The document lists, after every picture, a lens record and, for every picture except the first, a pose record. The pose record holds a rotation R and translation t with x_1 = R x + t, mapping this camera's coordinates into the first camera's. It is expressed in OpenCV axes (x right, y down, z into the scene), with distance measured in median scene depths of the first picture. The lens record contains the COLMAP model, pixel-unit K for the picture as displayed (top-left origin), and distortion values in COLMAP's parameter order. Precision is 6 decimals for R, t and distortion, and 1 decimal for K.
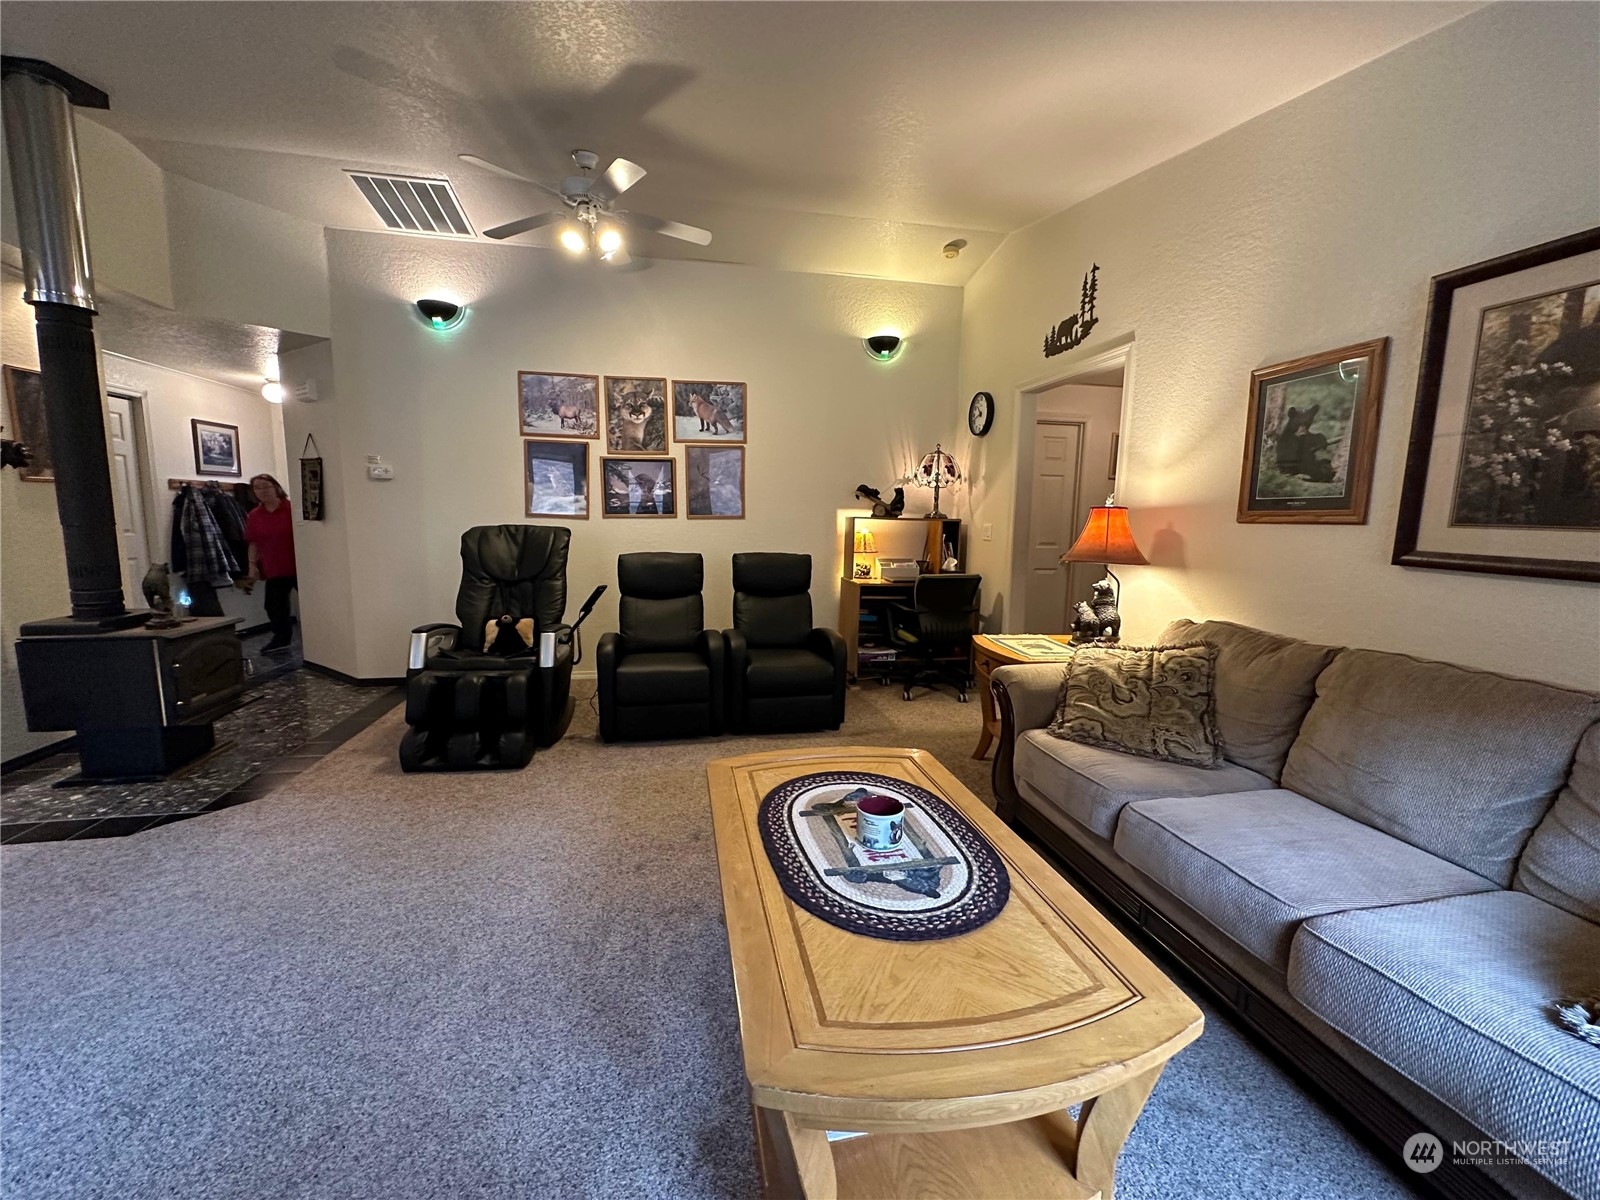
lens RADIAL K [[641.3, 0, 797.8], [0, 641.3, 598.1], [0, 0, 1]] dist [-0.001027, 0.000204]
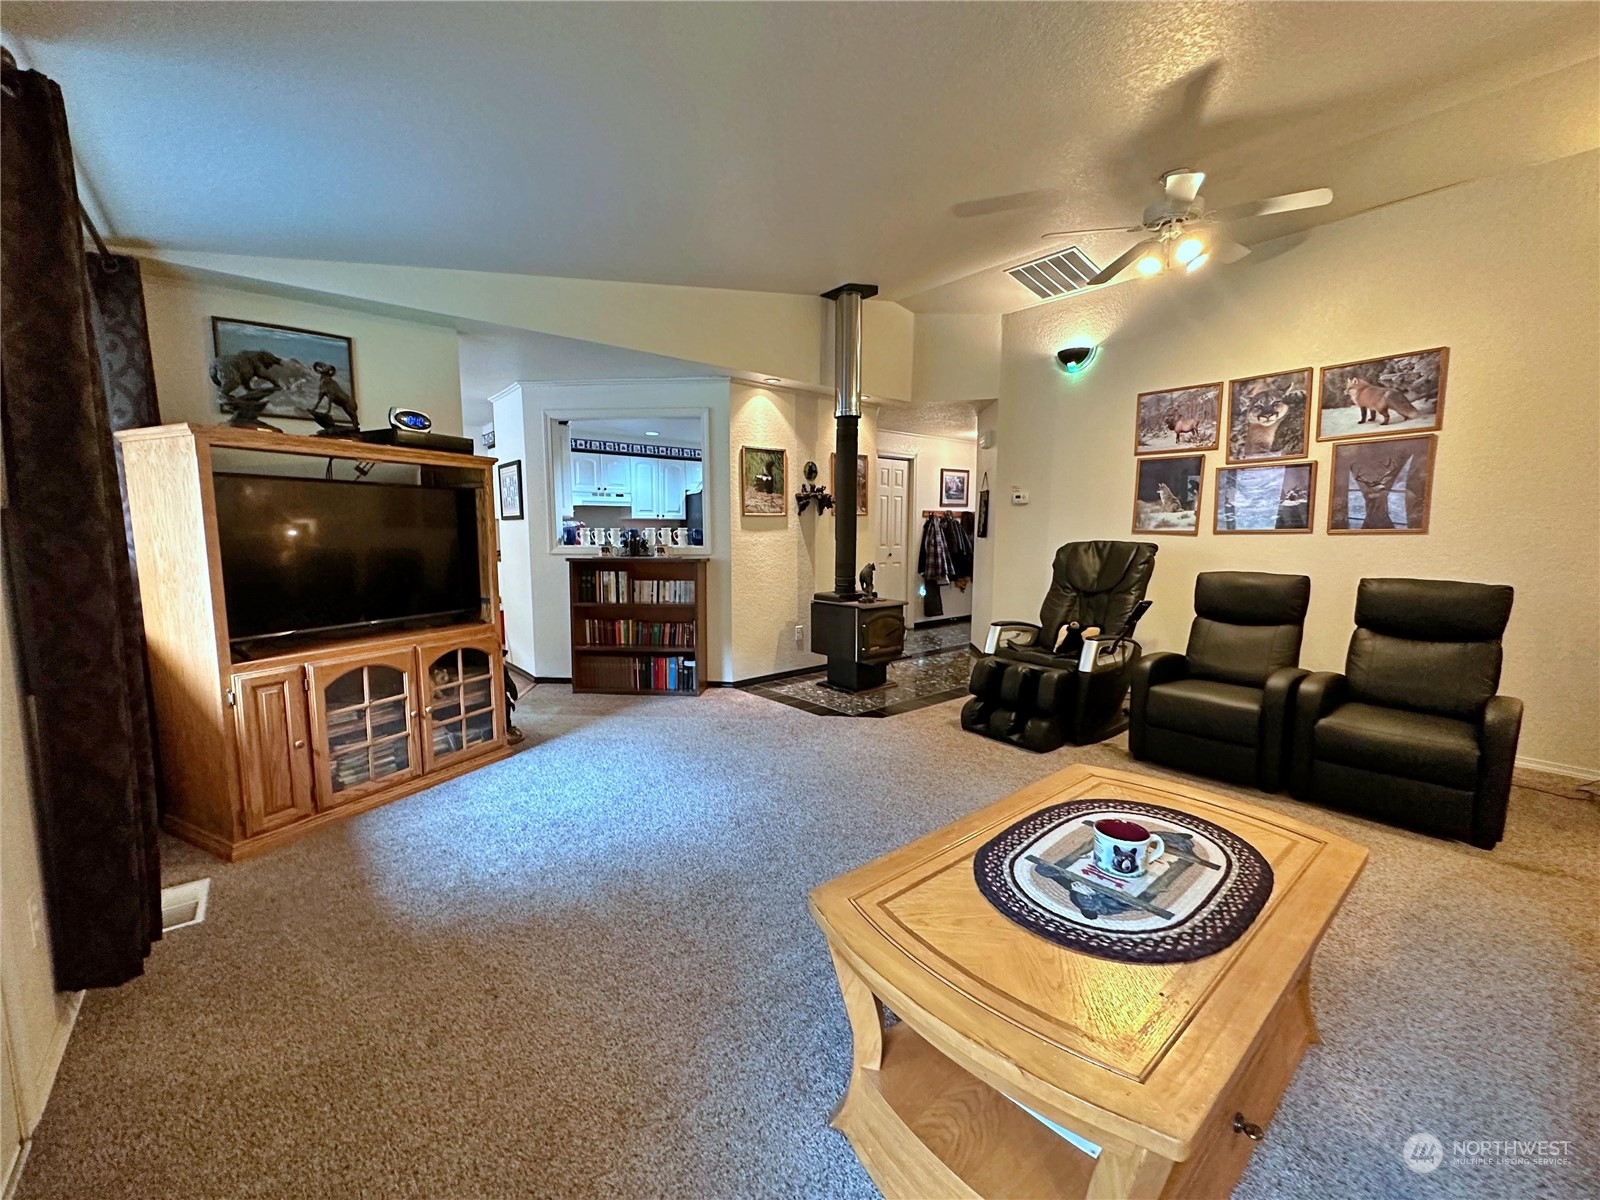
lens RADIAL K [[641.3, 0, 797.8], [0, 641.3, 598.1], [0, 0, 1]] dist [-0.001027, 0.000204]
pose [[0.485774, 0.078818, -0.870523, 0.248896], [-0.105287, 0.993951, 0.031241, 0.001587], [0.867720, 0.076478, 0.491134, 0.034304]]
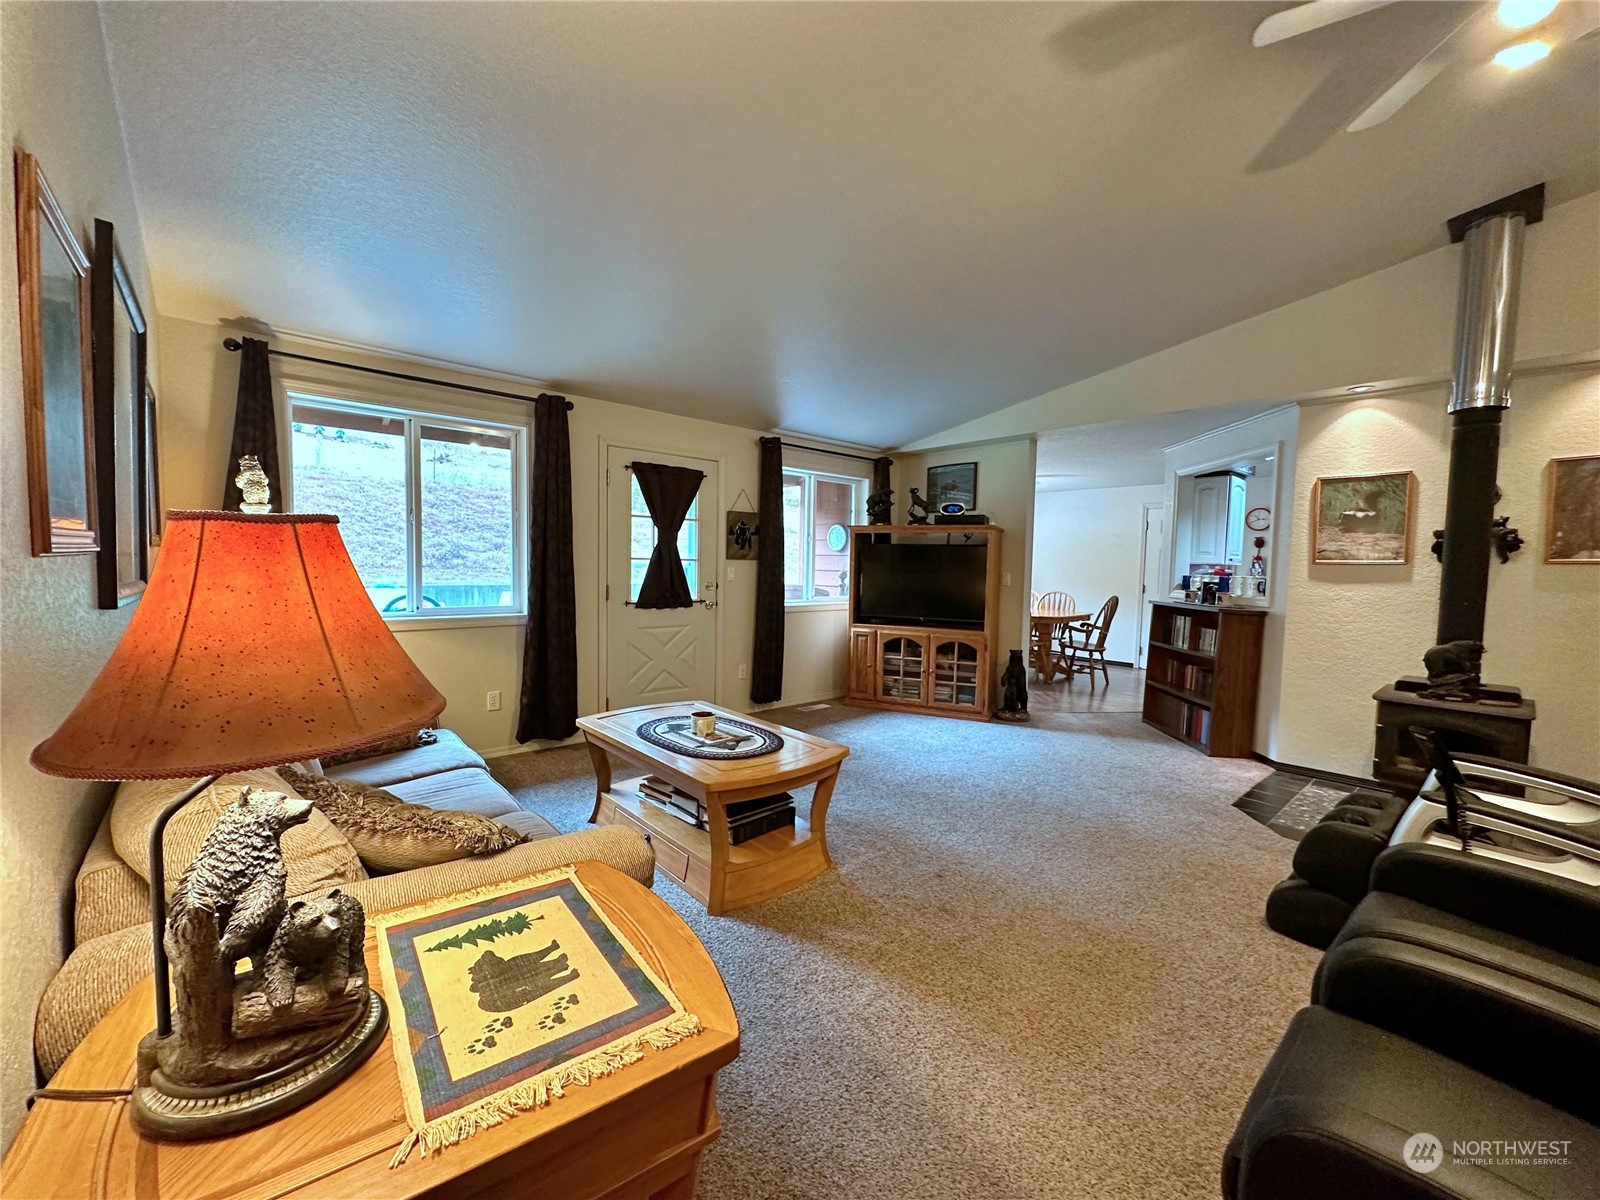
lens RADIAL K [[641.3, 0, 797.8], [0, 641.3, 598.1], [0, 0, 1]] dist [-0.001027, 0.000204]
pose [[-0.860301, -0.008017, -0.509724, 0.311182], [-0.102807, 0.982062, 0.158068, -0.125592], [0.499313, 0.188390, -0.845693, 0.969300]]
